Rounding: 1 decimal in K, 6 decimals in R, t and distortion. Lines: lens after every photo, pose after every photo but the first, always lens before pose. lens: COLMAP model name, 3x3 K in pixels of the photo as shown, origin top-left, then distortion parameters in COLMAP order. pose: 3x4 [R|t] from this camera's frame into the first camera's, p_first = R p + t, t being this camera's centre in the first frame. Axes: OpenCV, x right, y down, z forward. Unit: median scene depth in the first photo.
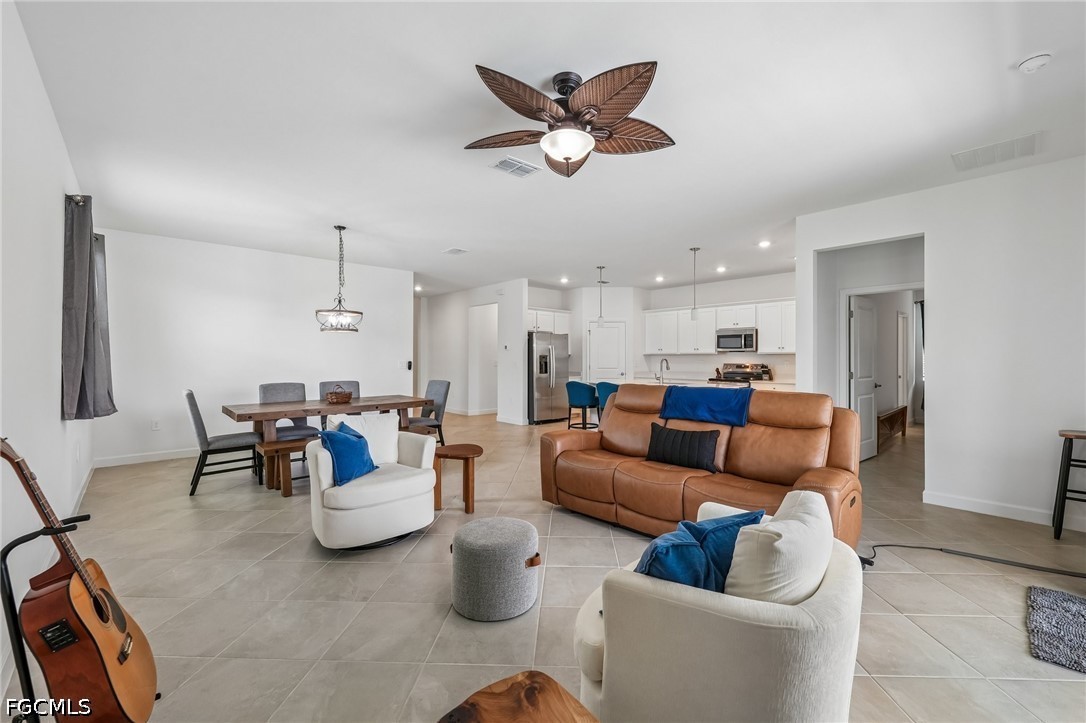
lens RADIAL K [[443.7, 0, 553.1], [0, 443.7, 361.0], [0, 0, 1]] dist [-0.000091, -0.000633]
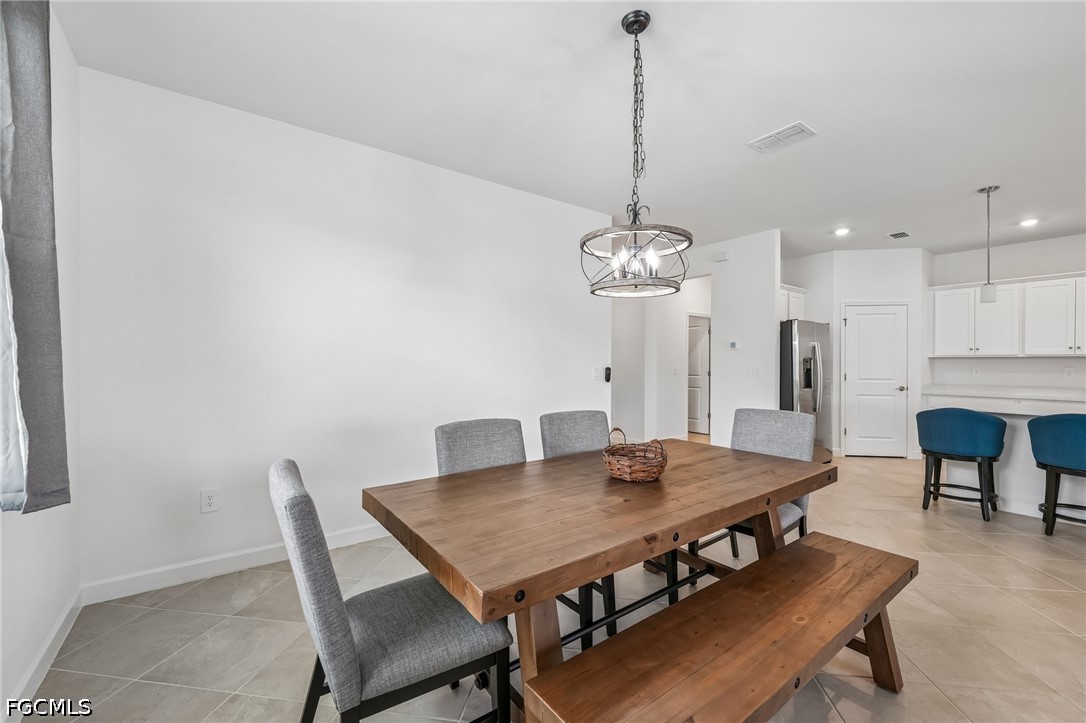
lens RADIAL K [[443.7, 0, 536.3], [0, 443.7, 367.8], [0, 0, 1]] dist [-0.000091, -0.000633]
pose [[0.992551, 0.002114, -0.121811, -0.473598], [-0.001687, 0.999992, 0.003612, -0.001390], [0.121818, -0.003380, 0.992547, 0.552803]]
